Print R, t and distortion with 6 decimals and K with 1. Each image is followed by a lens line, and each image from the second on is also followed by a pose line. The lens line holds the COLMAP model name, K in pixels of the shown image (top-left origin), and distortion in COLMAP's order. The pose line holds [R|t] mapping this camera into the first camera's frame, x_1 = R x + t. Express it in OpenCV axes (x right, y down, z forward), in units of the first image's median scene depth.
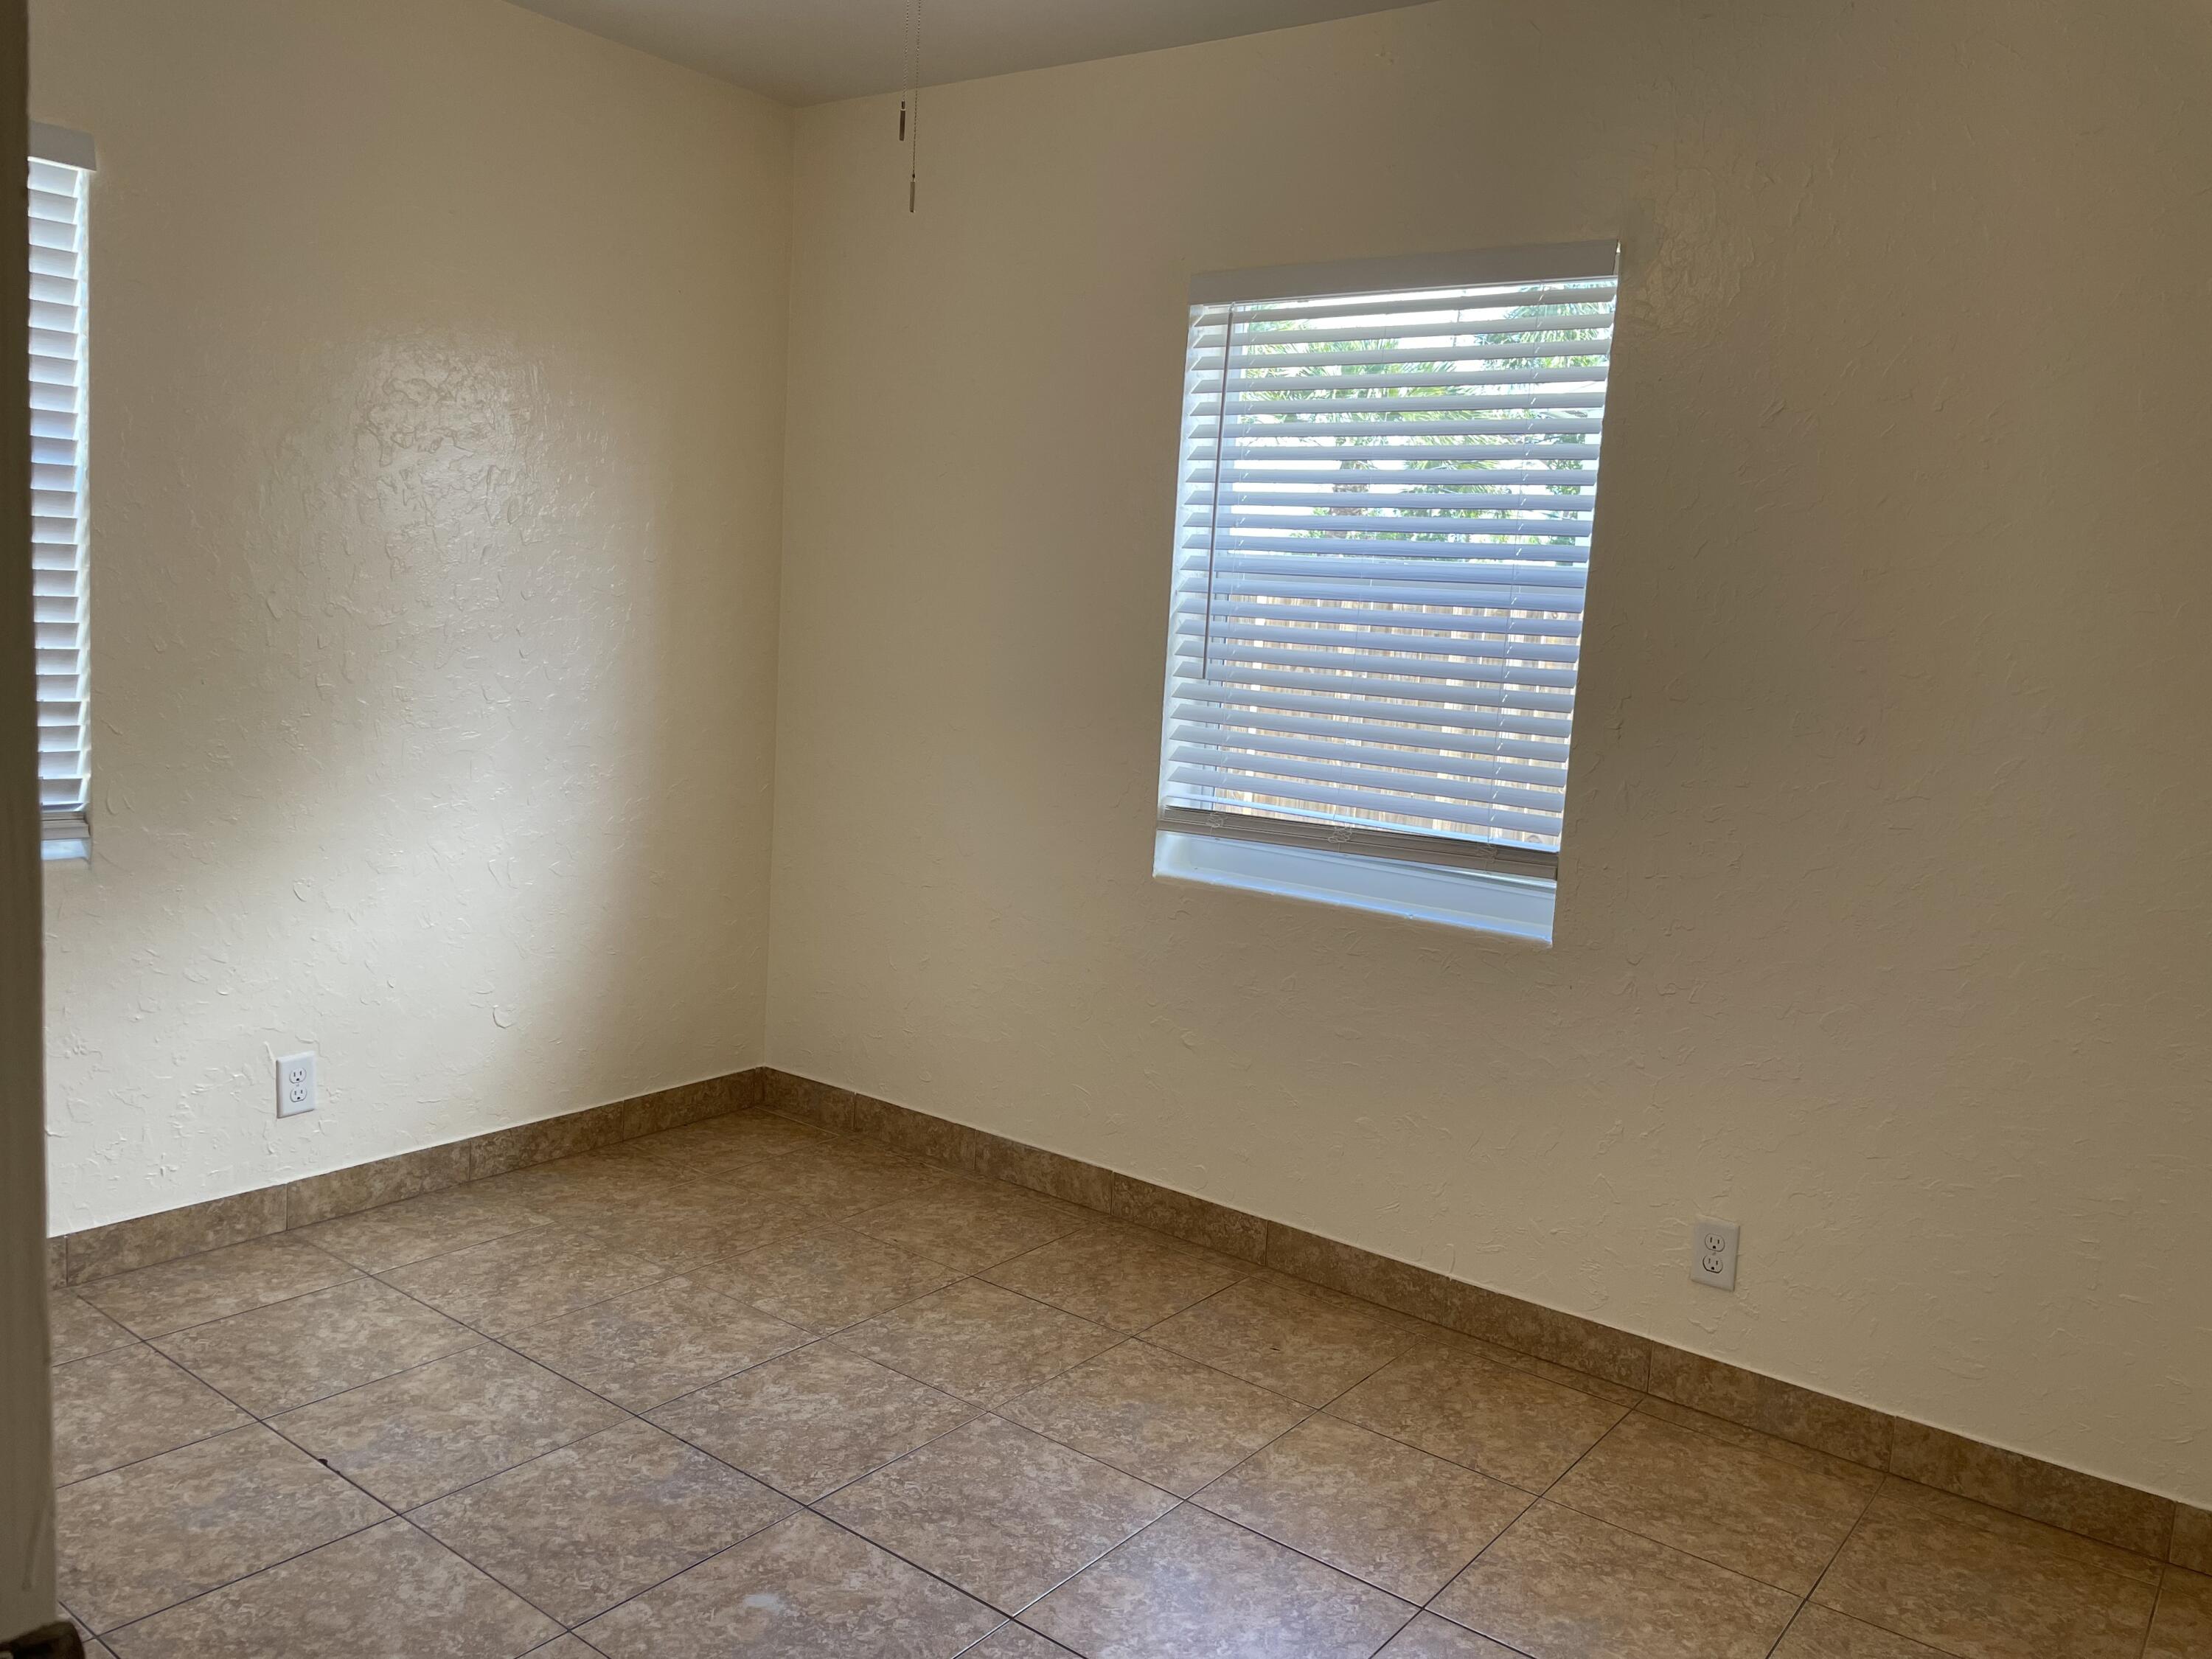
lens RADIAL K [[1666.7, 0, 1112.4], [0, 1666.7, 827.9], [0, 0, 1]] dist [0.054969, -0.053387]
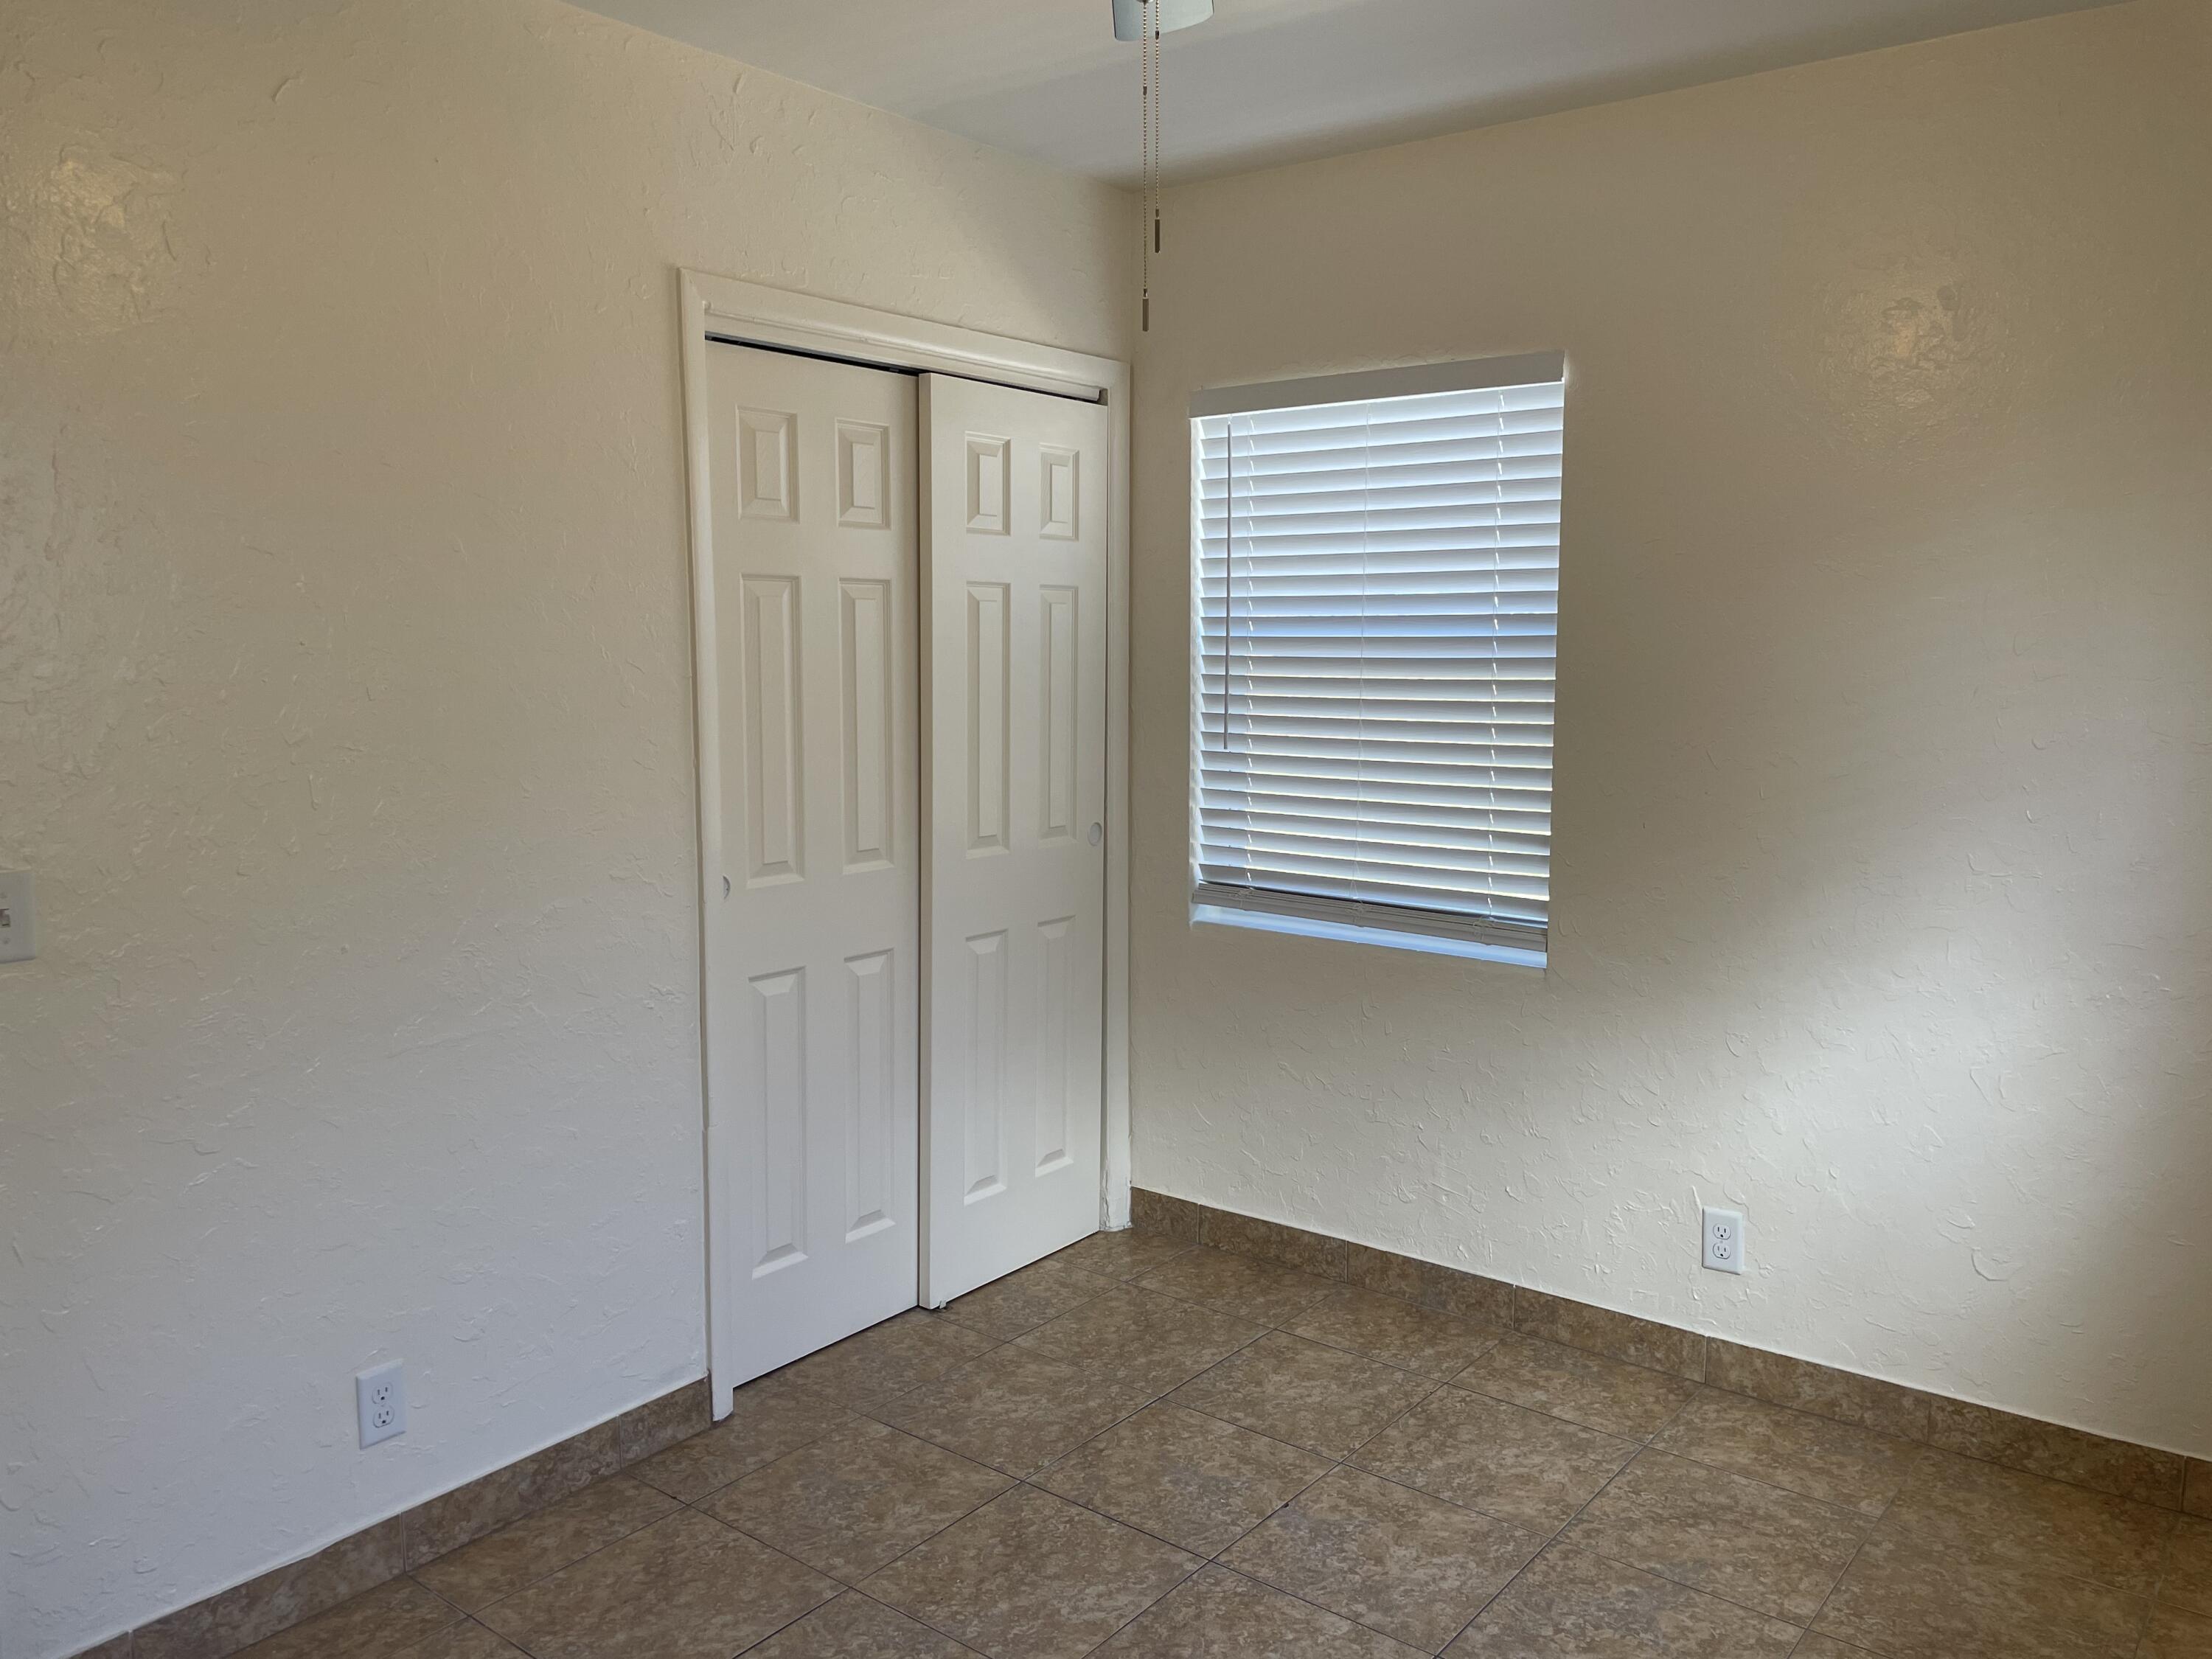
lens RADIAL K [[1666.7, 0, 1110.1], [0, 1666.7, 832.2], [0, 0, 1]] dist [0.054969, -0.053387]
pose [[0.001433, 0.063935, -0.997953, 0.485627], [-0.132520, 0.989165, 0.063181, -0.099029], [0.991179, 0.132159, 0.009891, 0.626166]]
